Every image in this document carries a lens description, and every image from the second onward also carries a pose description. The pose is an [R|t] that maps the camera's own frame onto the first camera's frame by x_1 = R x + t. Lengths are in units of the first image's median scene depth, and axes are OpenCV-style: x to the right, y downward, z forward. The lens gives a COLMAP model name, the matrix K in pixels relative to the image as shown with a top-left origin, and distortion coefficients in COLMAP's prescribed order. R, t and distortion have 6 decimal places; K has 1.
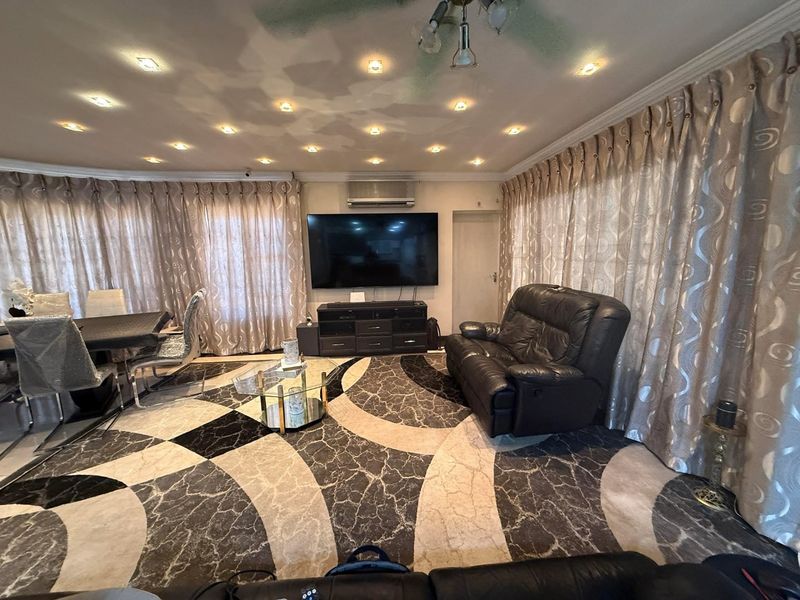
lens RADIAL K [[320.9, 0, 401.1], [0, 320.9, 300.2], [0, 0, 1]] dist [0.001621, -0.000512]
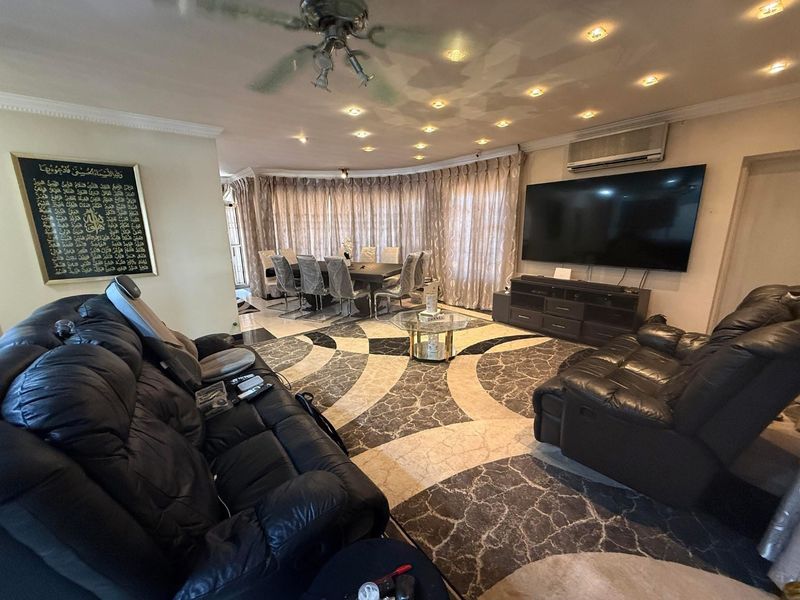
lens RADIAL K [[320.9, 0, 397.3], [0, 320.9, 302.5], [0, 0, 1]] dist [0.001621, -0.000512]
pose [[0.557979, 0.202649, -0.804731, 0.418929], [-0.123332, 0.979206, 0.161071, -0.021617], [0.820639, 0.009375, 0.571370, 0.104996]]
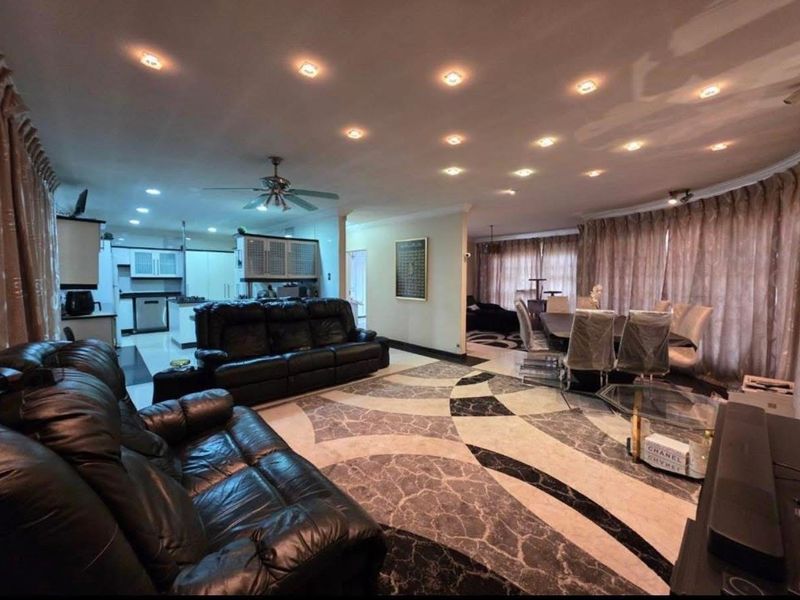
lens RADIAL K [[320.9, 0, 396.6], [0, 320.9, 293.1], [0, 0, 1]] dist [0.001621, -0.000512]
pose [[-0.795308, 0.045821, -0.604472, 0.308351], [-0.080832, 0.980219, 0.180656, -0.157206], [0.600792, 0.192538, -0.775872, 1.117646]]
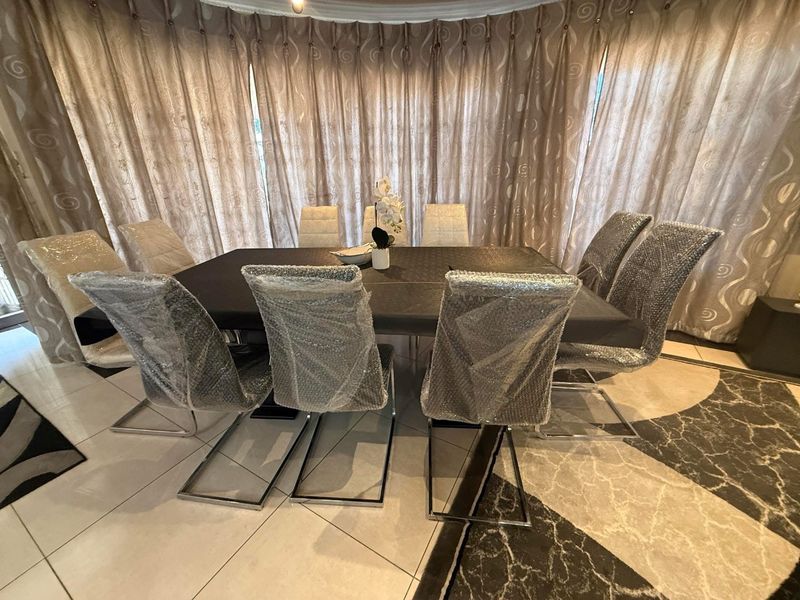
lens RADIAL K [[320.9, 0, 396.0], [0, 320.9, 300.9], [0, 0, 1]] dist [0.001621, -0.000512]
pose [[0.821741, 0.210993, -0.529362, -0.574823], [-0.082379, 0.963156, 0.256015, -0.001190], [0.563875, -0.166770, 0.808846, 0.347895]]
